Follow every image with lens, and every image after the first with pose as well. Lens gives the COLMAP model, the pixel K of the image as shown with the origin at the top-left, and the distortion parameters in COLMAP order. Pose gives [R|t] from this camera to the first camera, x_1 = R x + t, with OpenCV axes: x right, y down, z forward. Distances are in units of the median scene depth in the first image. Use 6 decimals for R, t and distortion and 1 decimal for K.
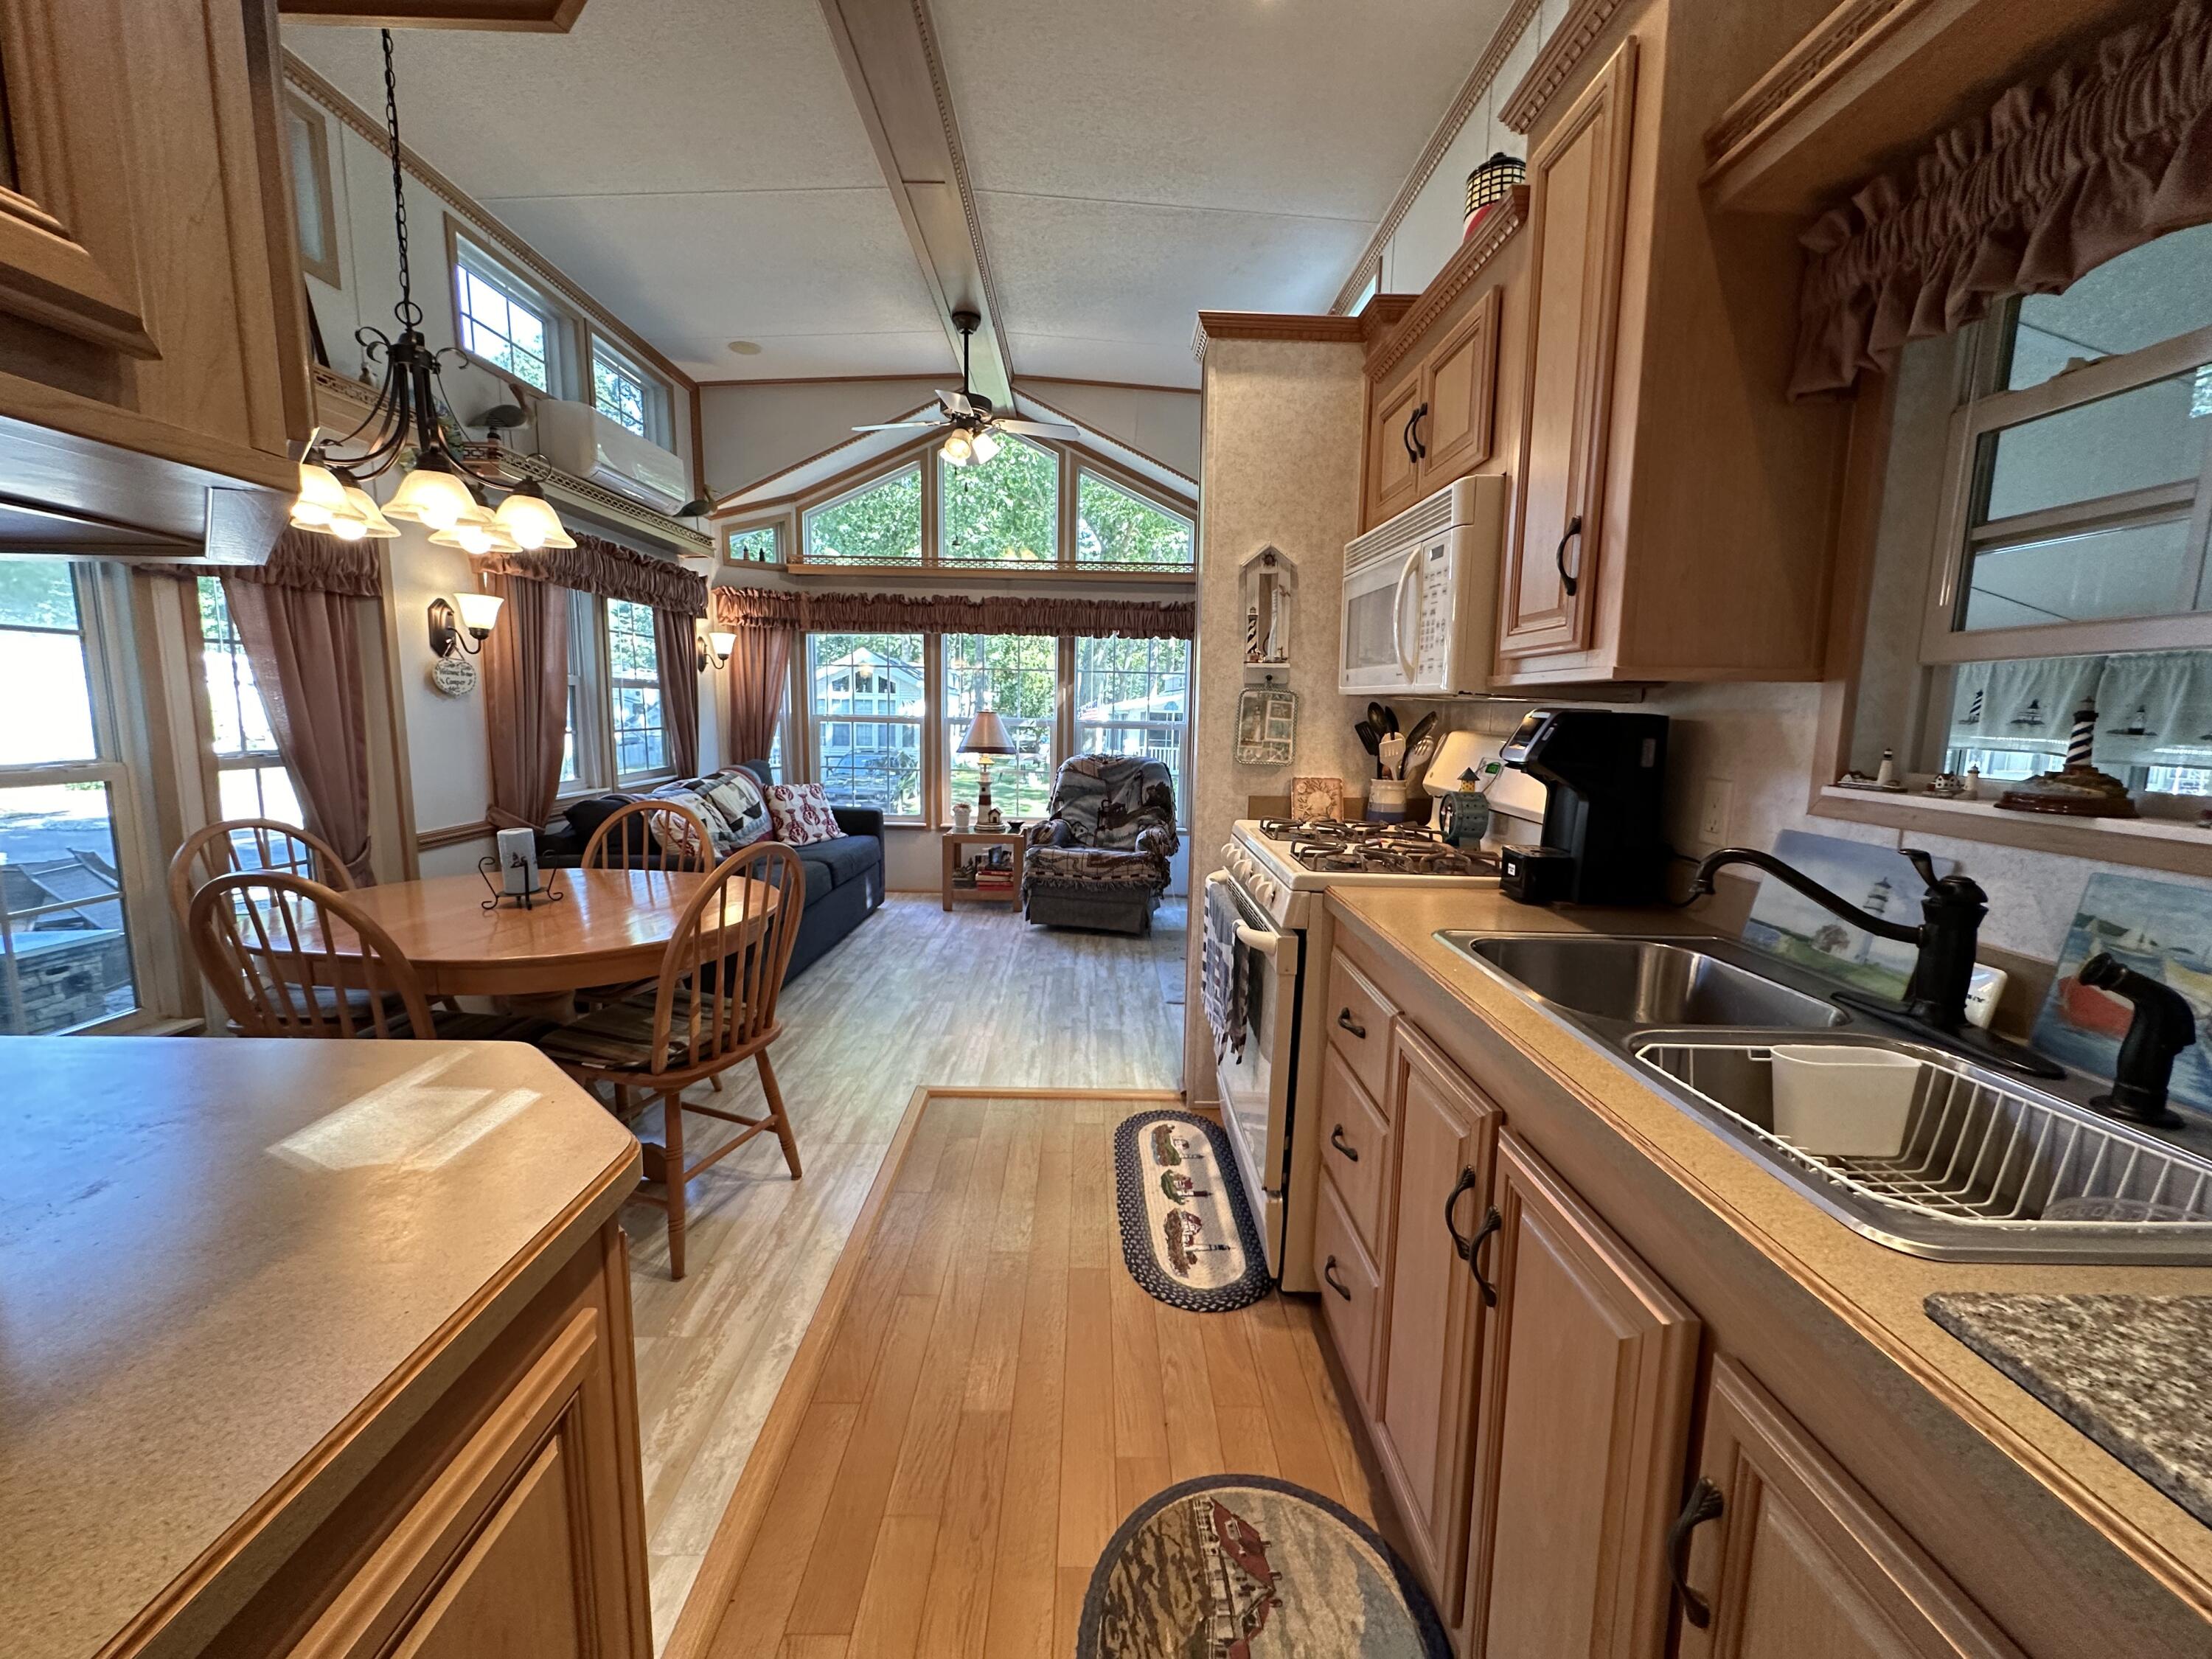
lens RADIAL K [[881.7, 0, 1101.1], [0, 881.7, 824.7], [0, 0, 1]] dist [-0.000065, 0.000267]
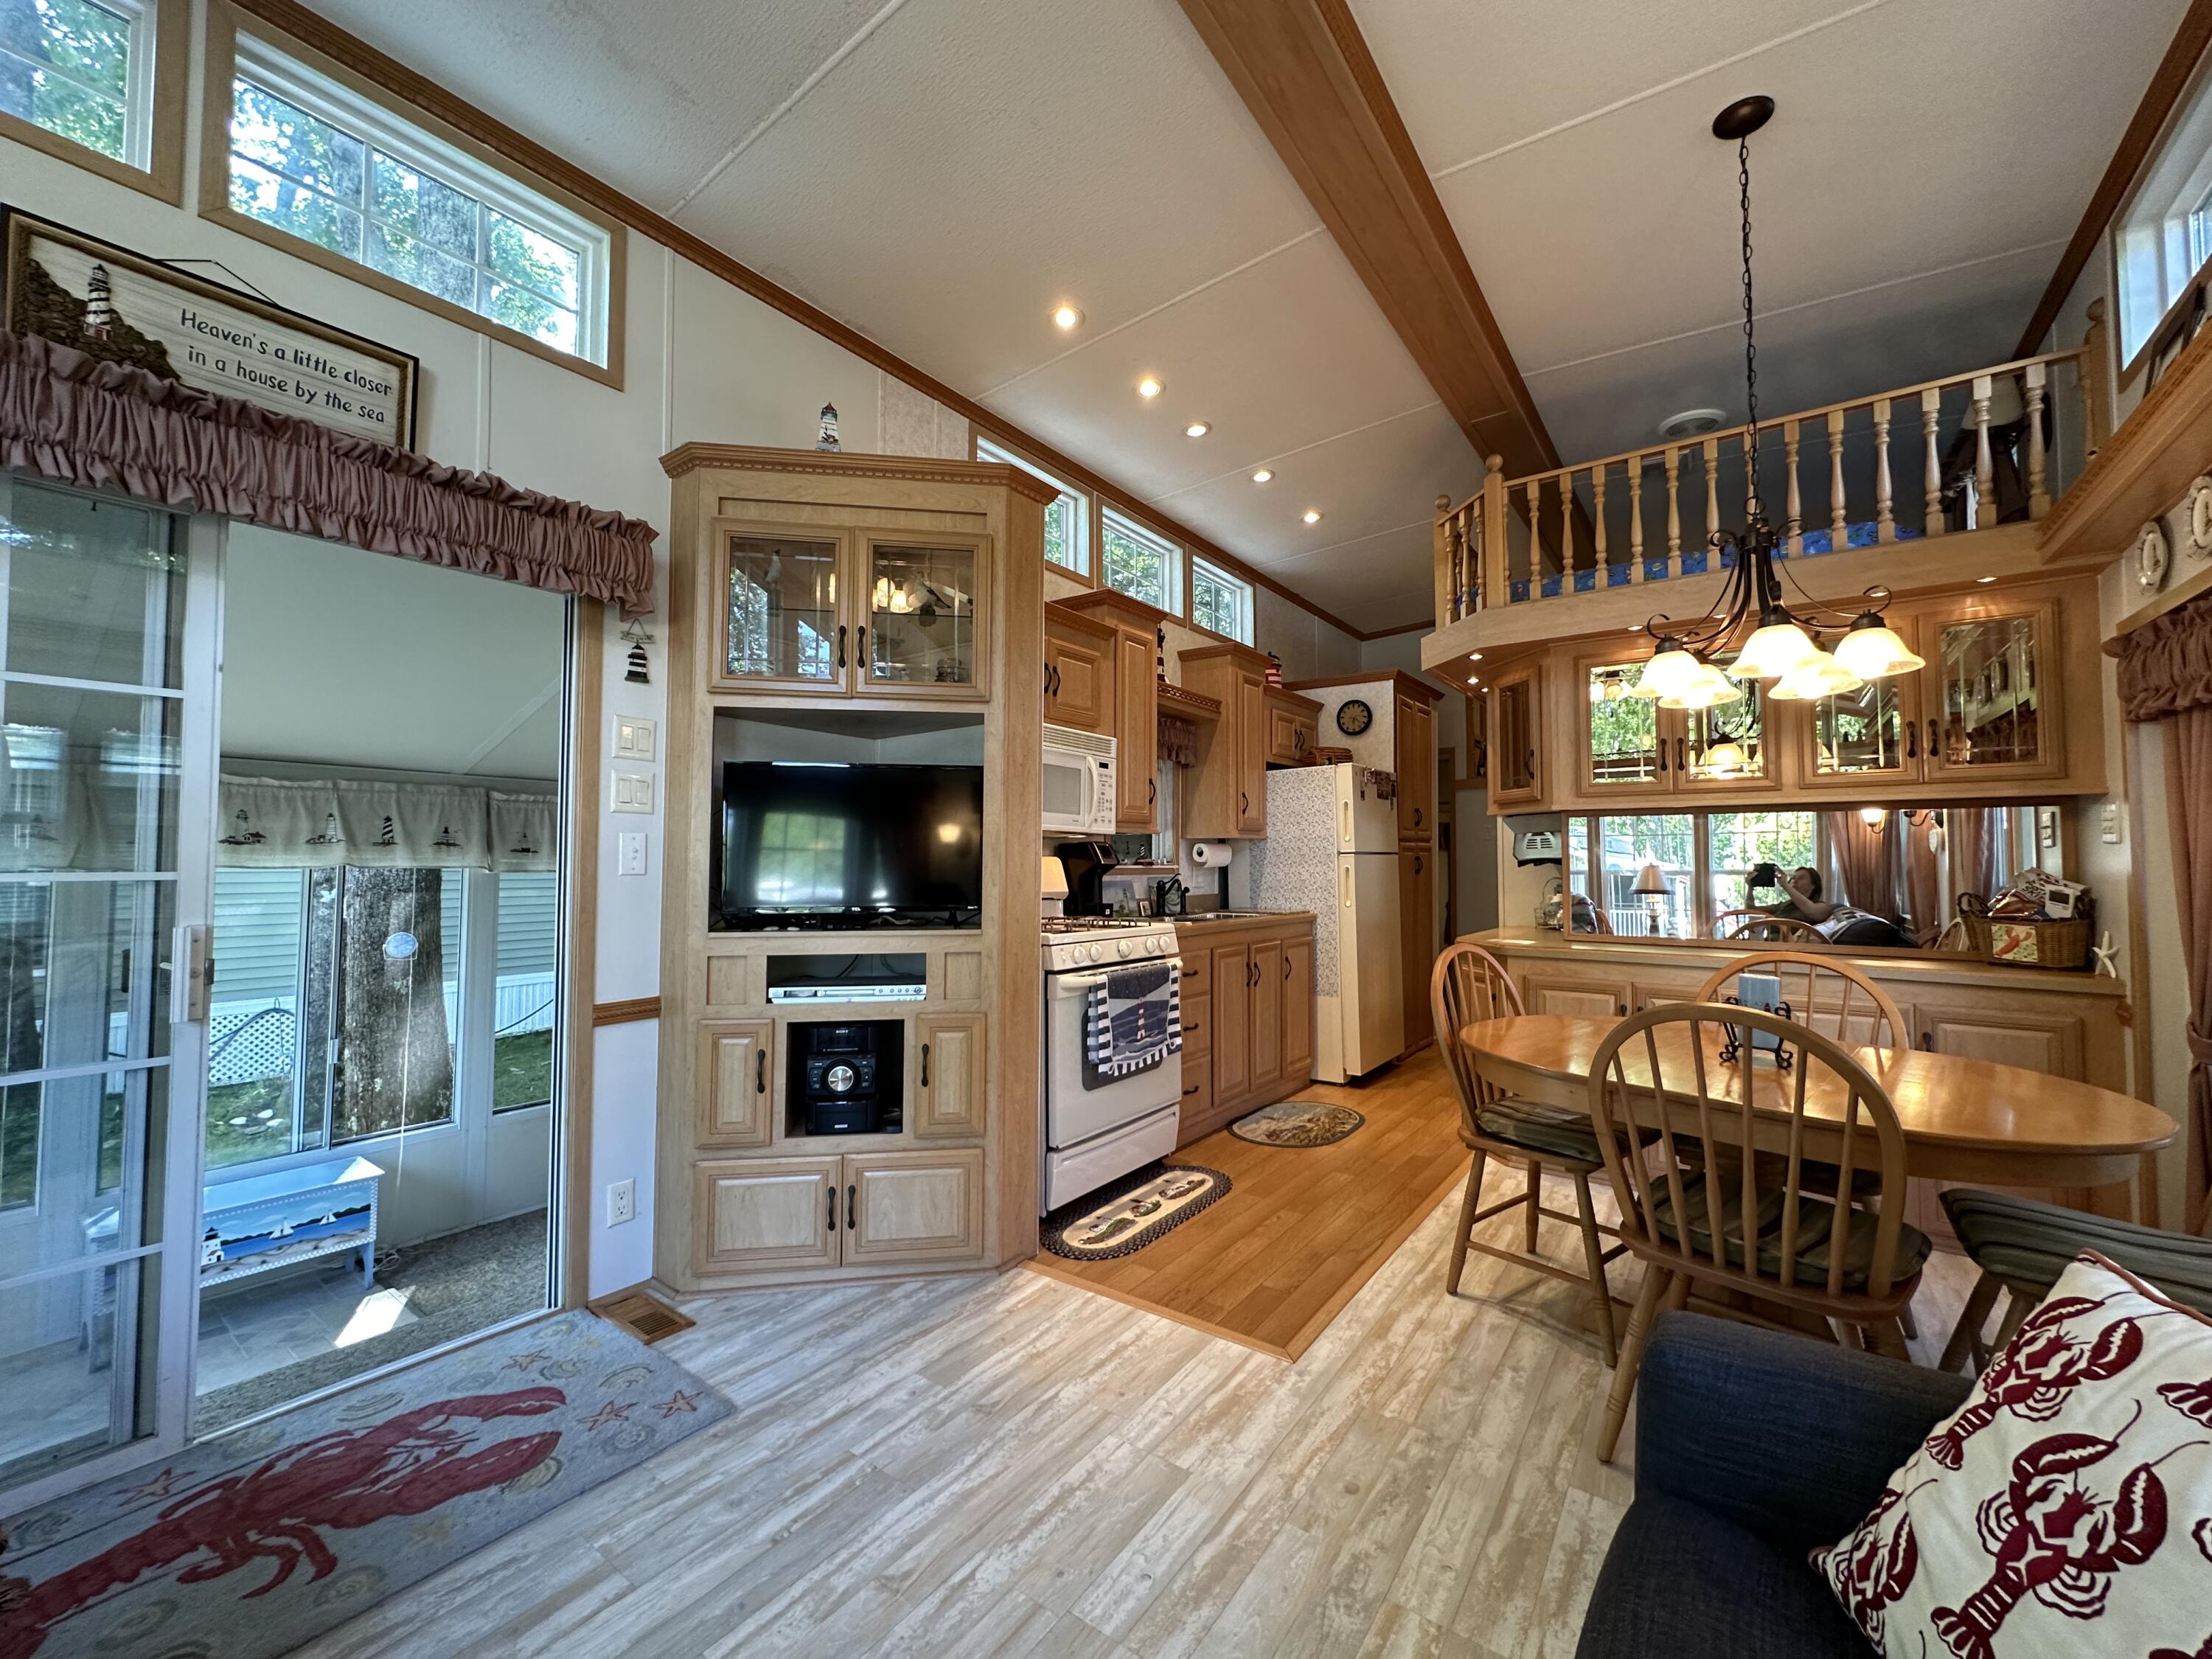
lens RADIAL K [[881.7, 0, 1102.7], [0, 881.7, 827.3], [0, 0, 1]] dist [-0.000065, 0.000267]
pose [[-0.798104, 0.005217, 0.602497, -0.630434], [0.066191, 0.994669, 0.079068, -0.243917], [-0.598873, 0.102985, -0.794195, 1.968104]]
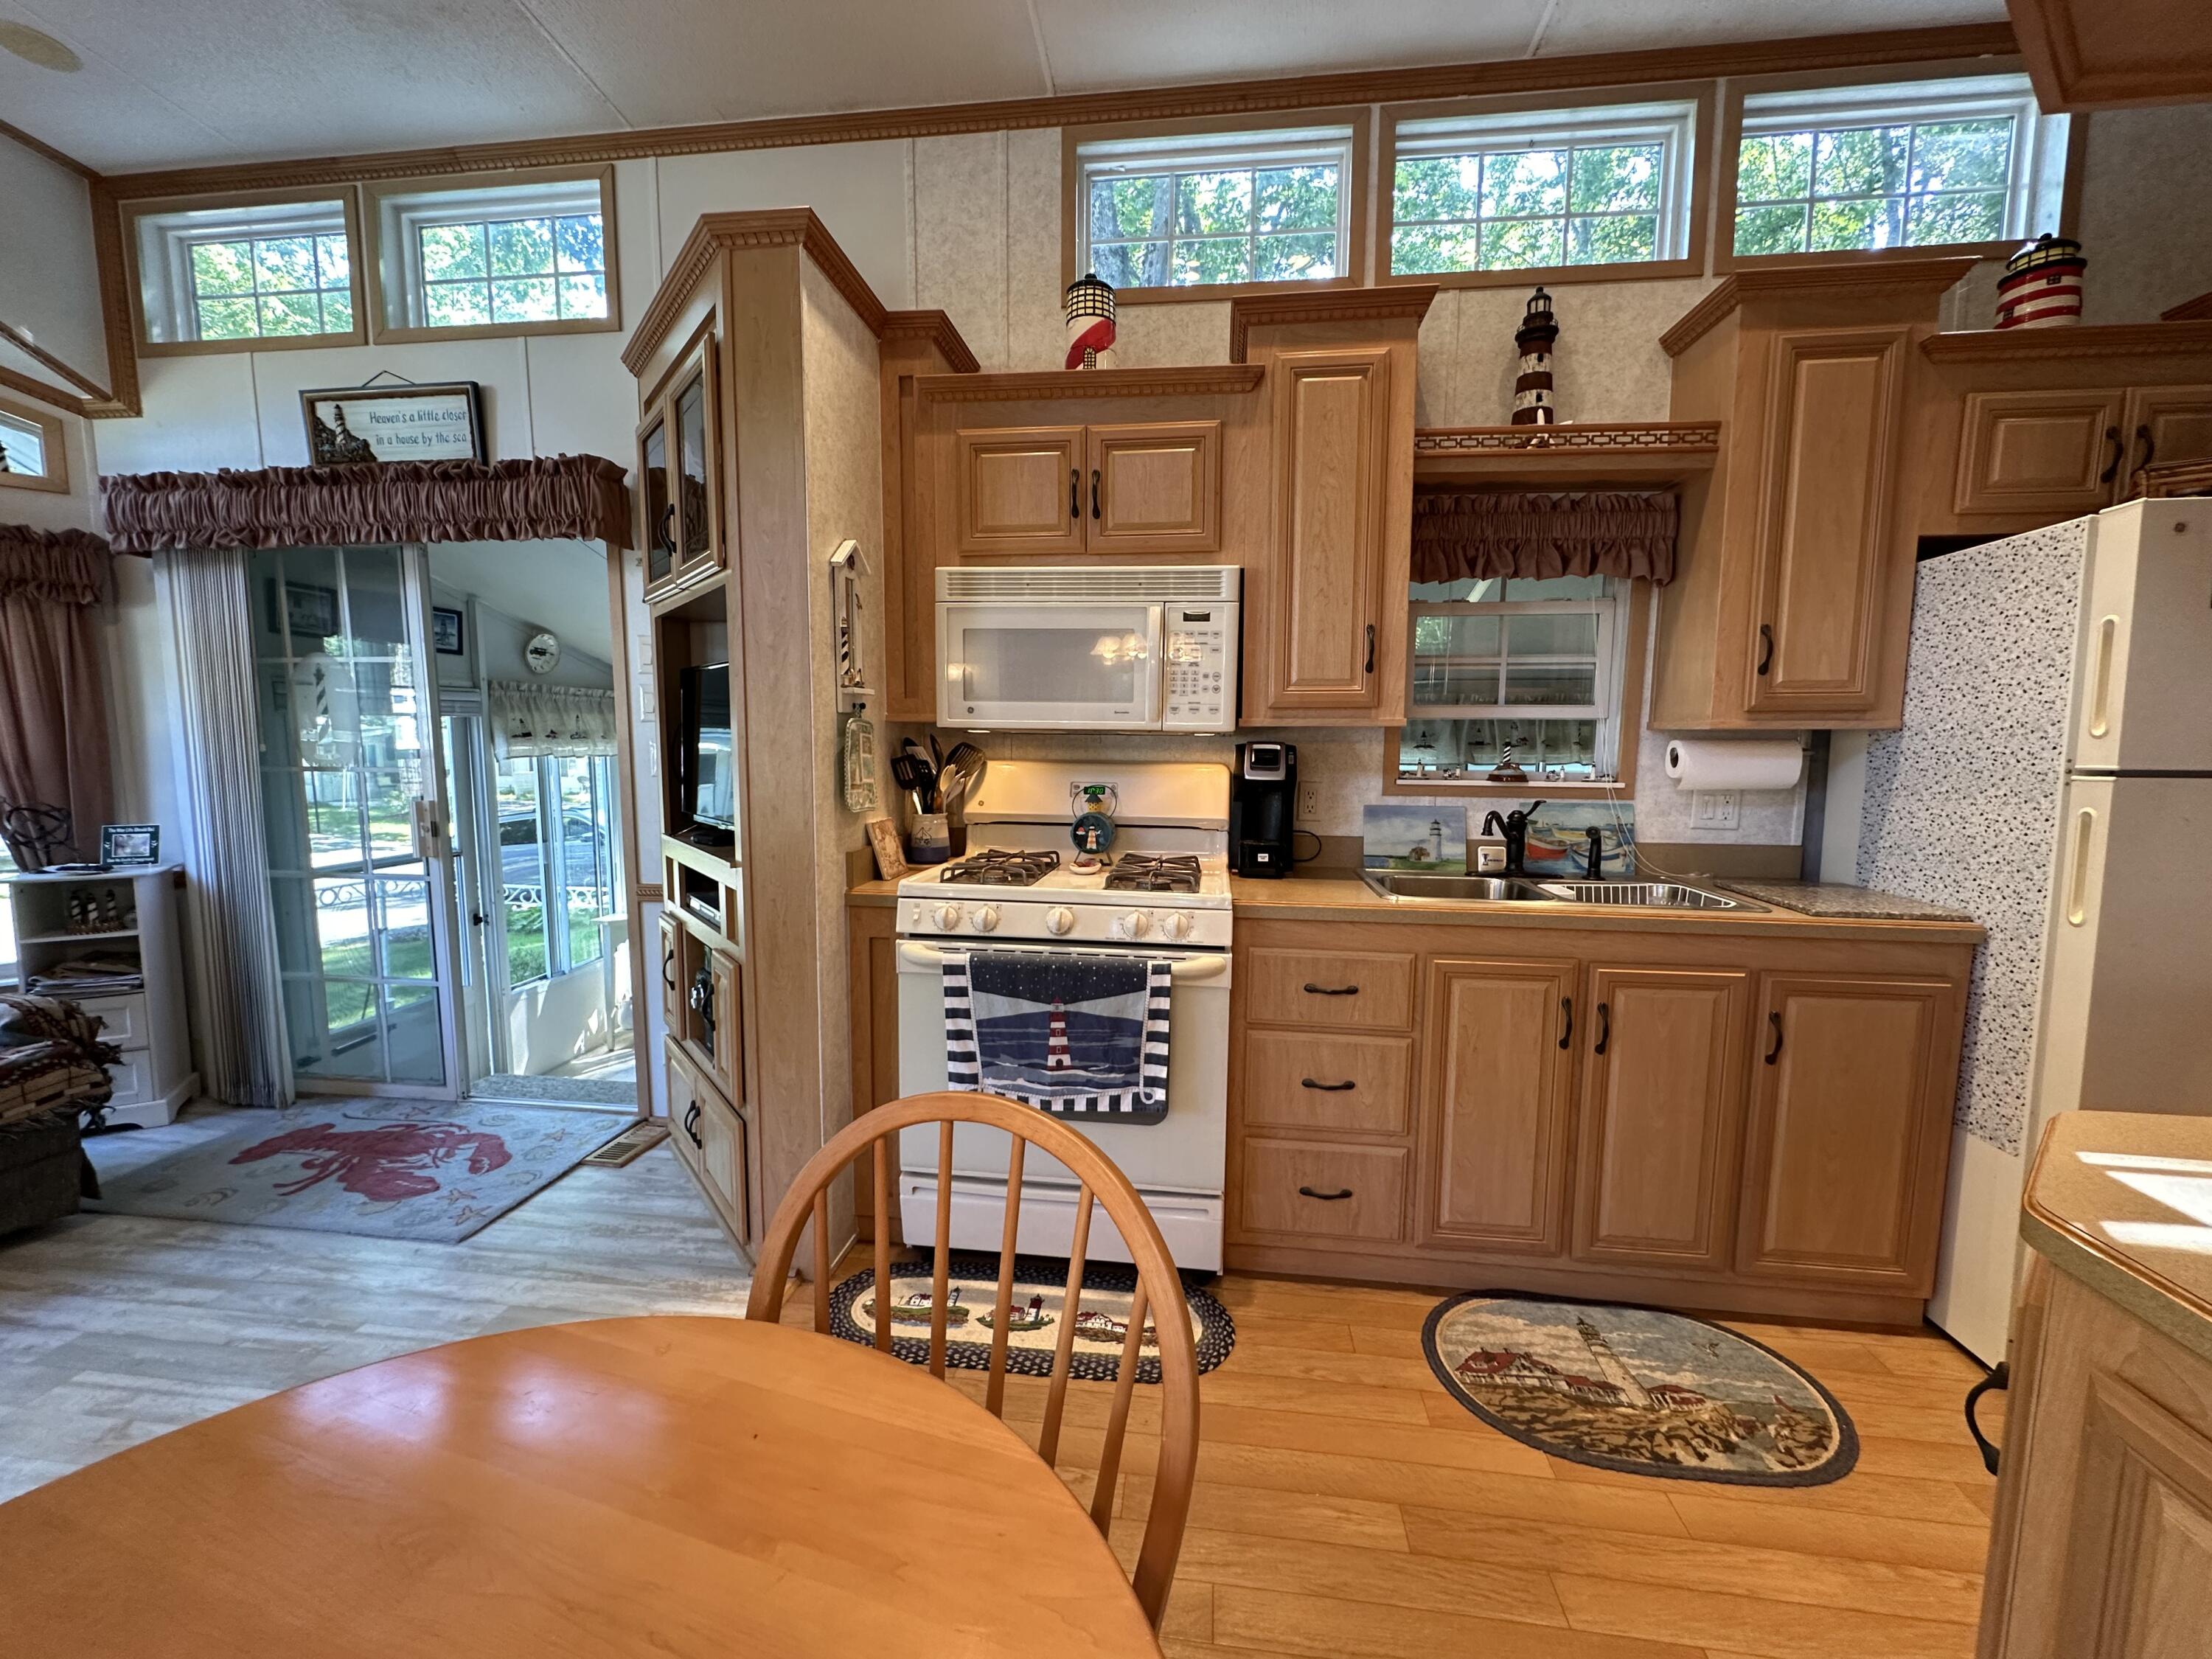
lens RADIAL K [[881.7, 0, 1114.8], [0, 881.7, 828.1], [0, 0, 1]] dist [-0.000065, 0.000267]
pose [[0.135838, -0.120049, 0.983431, -0.653723], [0.128400, 0.986393, 0.102675, -0.118310], [-0.982375, 0.112325, 0.149404, 0.719501]]
